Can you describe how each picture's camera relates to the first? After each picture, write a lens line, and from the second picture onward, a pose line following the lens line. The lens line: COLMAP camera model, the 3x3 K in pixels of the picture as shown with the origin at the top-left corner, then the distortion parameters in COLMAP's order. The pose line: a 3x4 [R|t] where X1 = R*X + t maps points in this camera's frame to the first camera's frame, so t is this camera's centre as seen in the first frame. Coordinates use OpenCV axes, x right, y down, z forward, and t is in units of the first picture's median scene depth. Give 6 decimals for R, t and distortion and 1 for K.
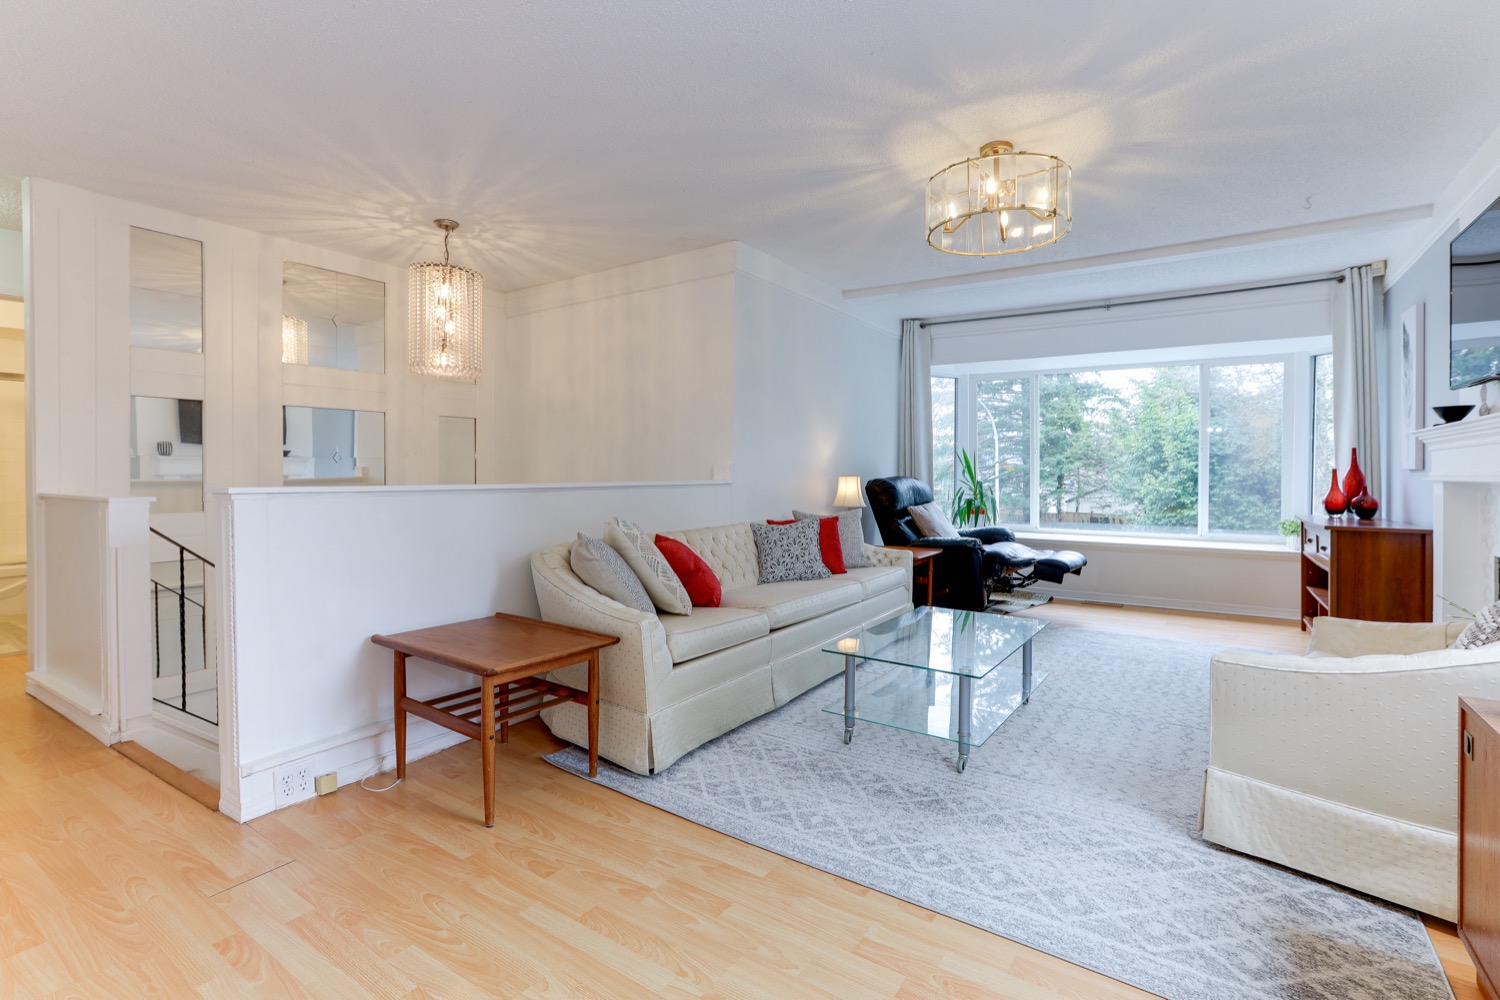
lens RADIAL K [[685.3, 0, 798.0], [0, 685.3, 462.8], [0, 0, 1]] dist [-0.026879, 0.011234]
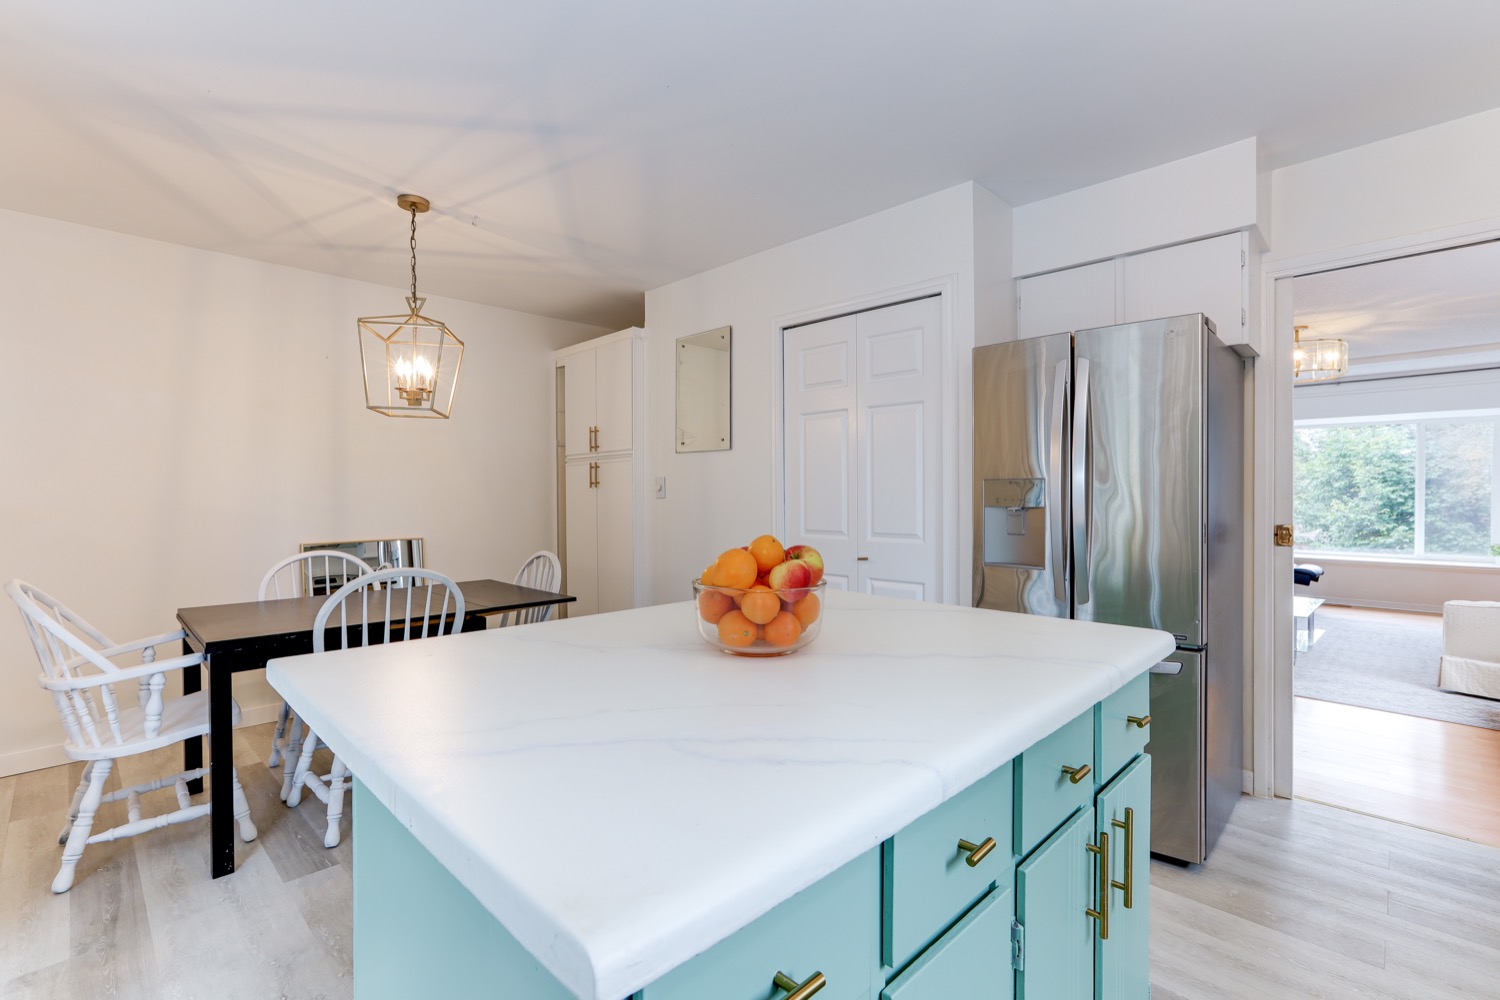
lens RADIAL K [[685.3, 0, 793.6], [0, 685.3, 488.1], [0, 0, 1]] dist [-0.026879, 0.011234]
pose [[0.981939, -0.003689, -0.189164, -0.363441], [0.004057, 0.999991, 0.001562, -0.031110], [0.189157, -0.002301, 0.981944, -0.535607]]
